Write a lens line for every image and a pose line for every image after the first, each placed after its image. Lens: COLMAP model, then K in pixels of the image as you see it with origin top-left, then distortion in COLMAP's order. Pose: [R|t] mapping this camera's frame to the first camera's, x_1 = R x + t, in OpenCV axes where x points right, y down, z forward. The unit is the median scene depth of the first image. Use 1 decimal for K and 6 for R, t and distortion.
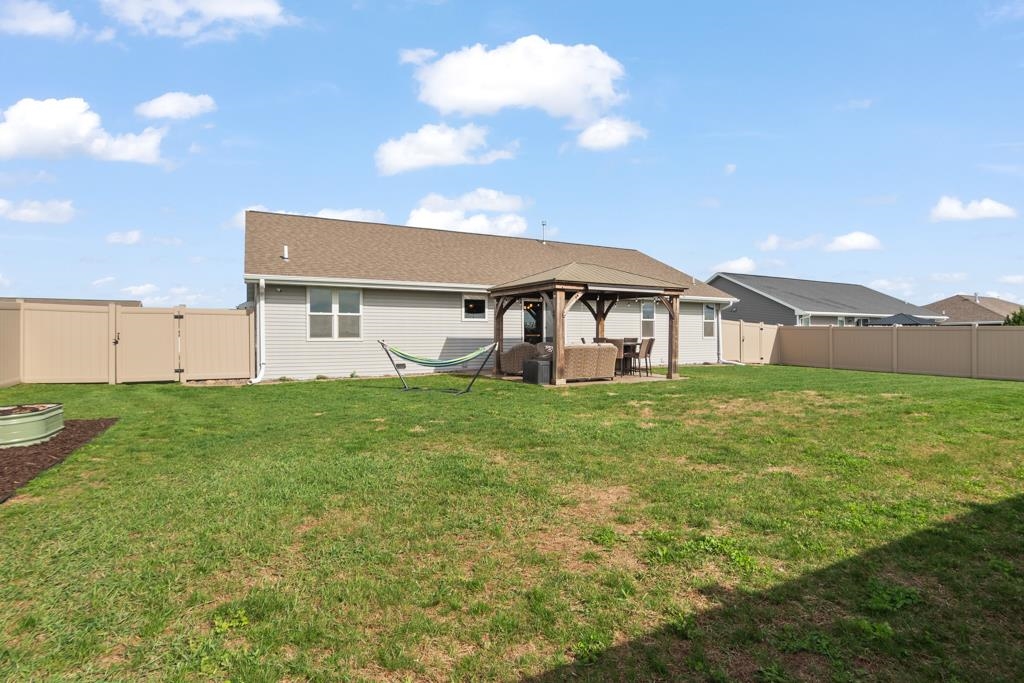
lens RADIAL K [[498.0, 0, 507.8], [0, 498.0, 348.0], [0, 0, 1]] dist [-0.017954, 0.000870]
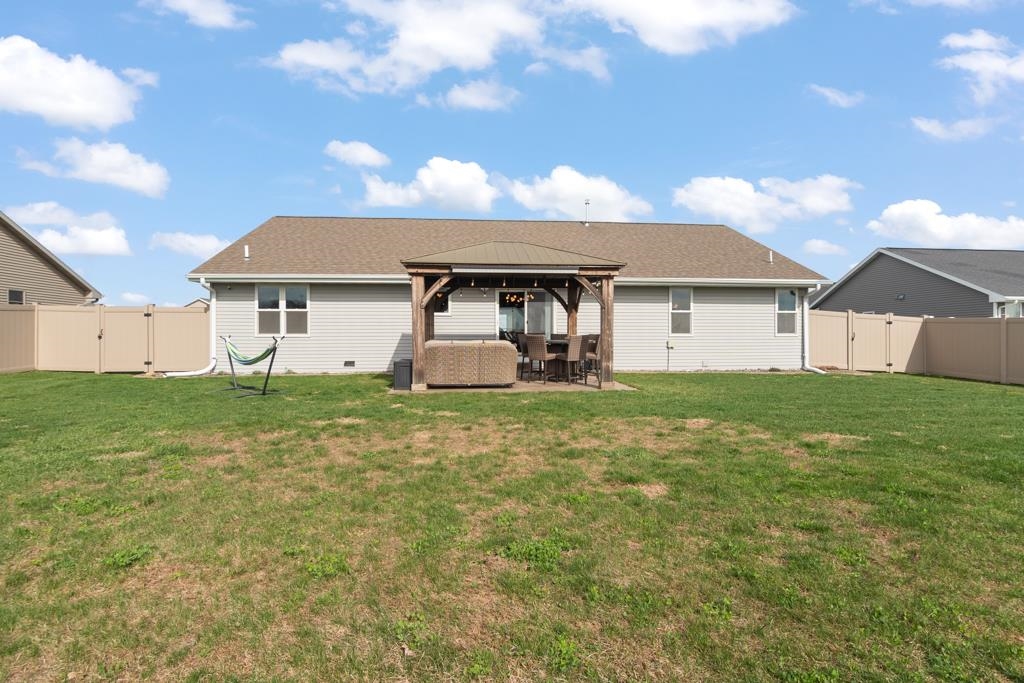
lens RADIAL K [[498.0, 0, 507.8], [0, 498.0, 348.0], [0, 0, 1]] dist [-0.017954, 0.000870]
pose [[0.923860, 0.011294, -0.382565, 0.456388], [-0.009841, 0.999935, 0.005755, -0.002088], [0.382605, -0.001552, 0.923911, 0.247875]]
